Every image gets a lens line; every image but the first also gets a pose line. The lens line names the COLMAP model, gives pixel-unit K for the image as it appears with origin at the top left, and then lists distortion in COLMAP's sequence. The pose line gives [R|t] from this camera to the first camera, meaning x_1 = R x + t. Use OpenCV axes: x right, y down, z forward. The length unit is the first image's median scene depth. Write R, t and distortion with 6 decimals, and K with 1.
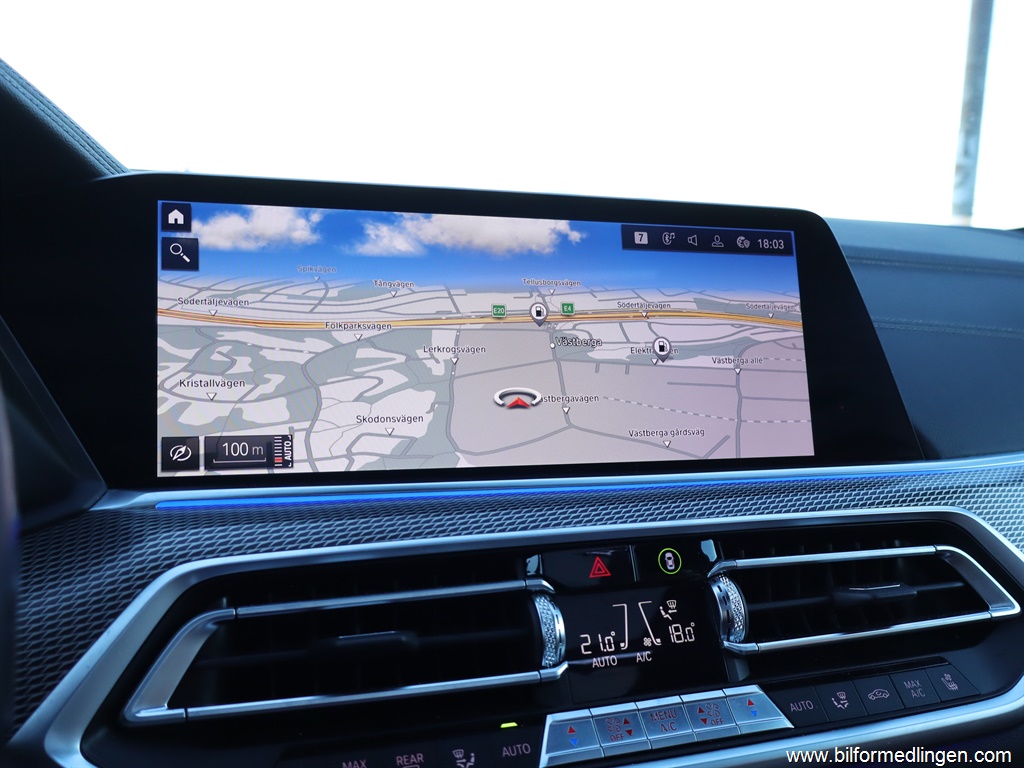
lens RADIAL K [[991.2, 0, 513.4], [0, 991.2, 384.9], [0, 0, 1]] dist [0.011836, 0.000000]
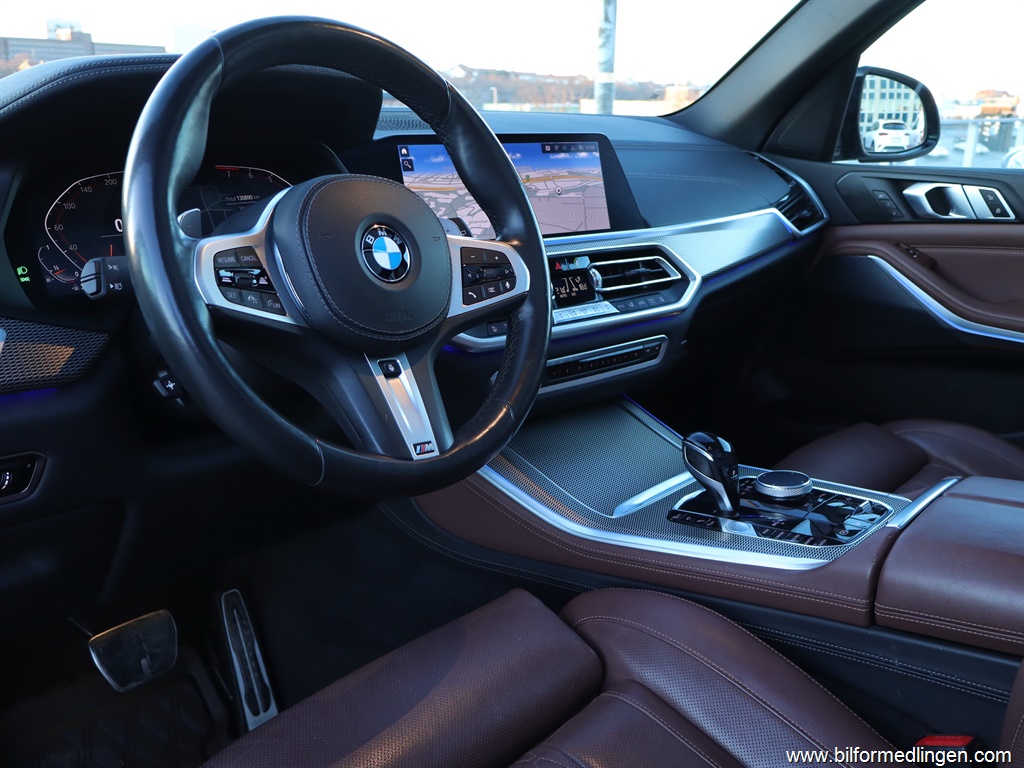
lens RADIAL K [[991.2, 0, 512.3], [0, 991.2, 383.7], [0, 0, 1]] dist [0.011836, 0.000000]
pose [[0.940269, -0.115336, 0.320301, -0.976079], [0.063983, 0.983966, 0.166485, 0.024323], [-0.334367, -0.136047, 0.932572, -1.679835]]
